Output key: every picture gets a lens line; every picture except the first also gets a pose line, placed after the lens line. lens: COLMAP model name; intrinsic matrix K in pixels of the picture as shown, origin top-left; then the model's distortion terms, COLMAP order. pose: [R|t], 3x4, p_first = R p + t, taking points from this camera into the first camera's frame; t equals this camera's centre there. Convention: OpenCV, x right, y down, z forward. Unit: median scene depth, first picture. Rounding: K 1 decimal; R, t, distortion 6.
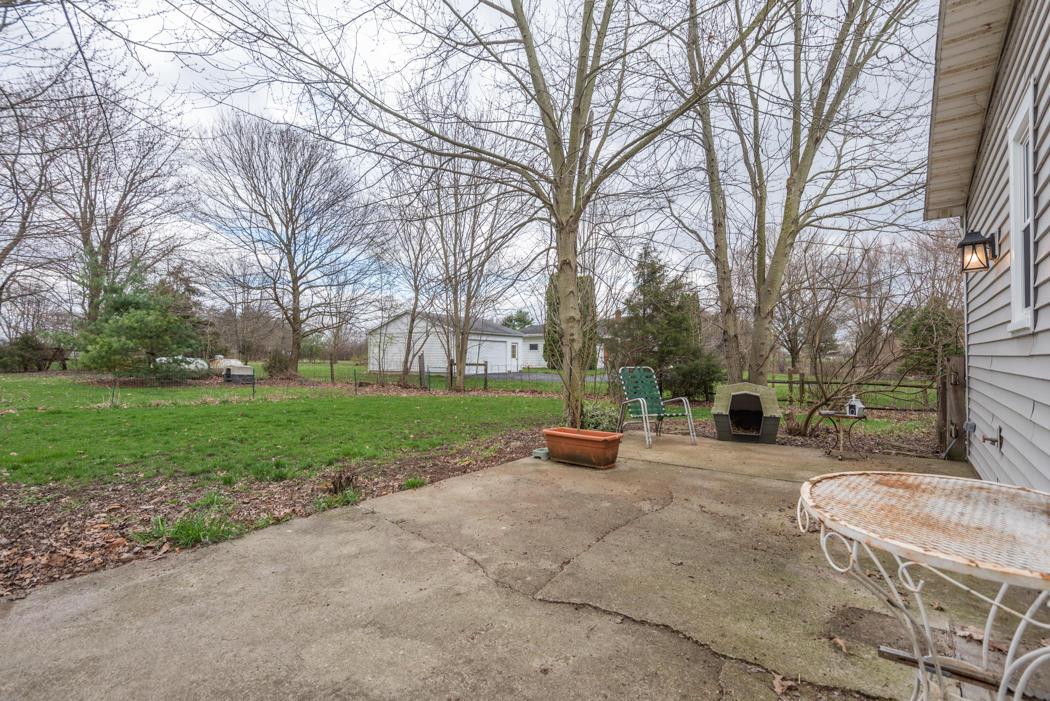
lens RADIAL K [[469.6, 0, 525.5], [0, 469.6, 350.9], [0, 0, 1]] dist [0.011850, -0.001353]
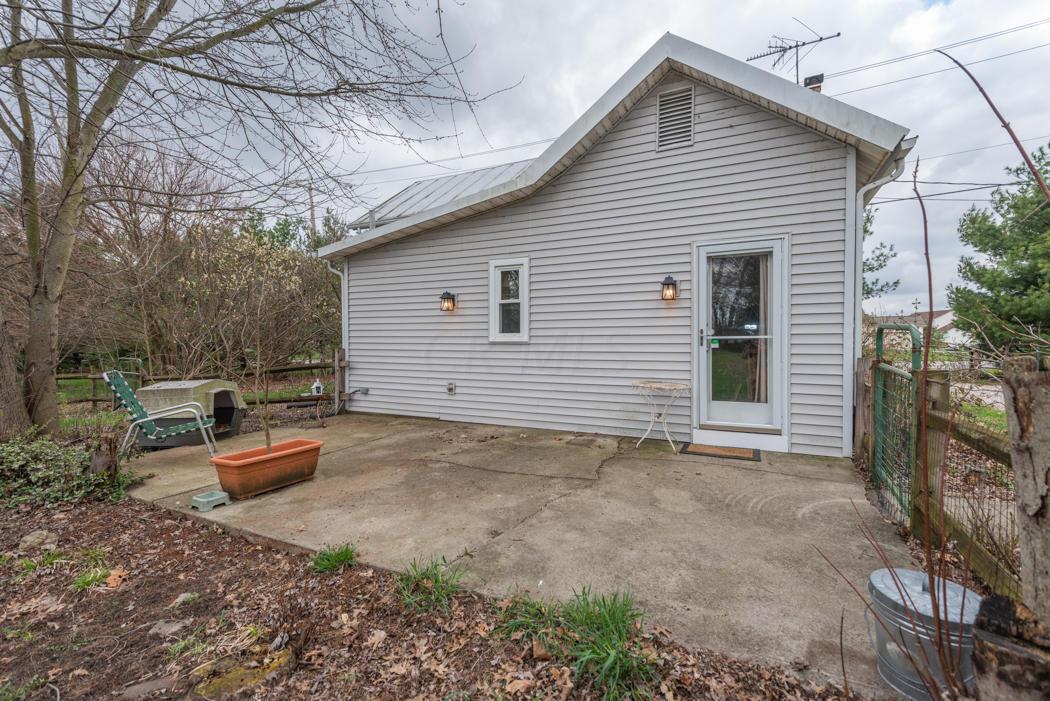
lens RADIAL K [[469.6, 0, 525.9], [0, 469.6, 346.0], [0, 0, 1]] dist [0.011850, -0.001353]
pose [[-0.205621, -0.011754, 0.978561, -1.501017], [-0.003369, 0.999930, 0.011303, -0.041585], [-0.978626, -0.000972, -0.205647, 1.393687]]
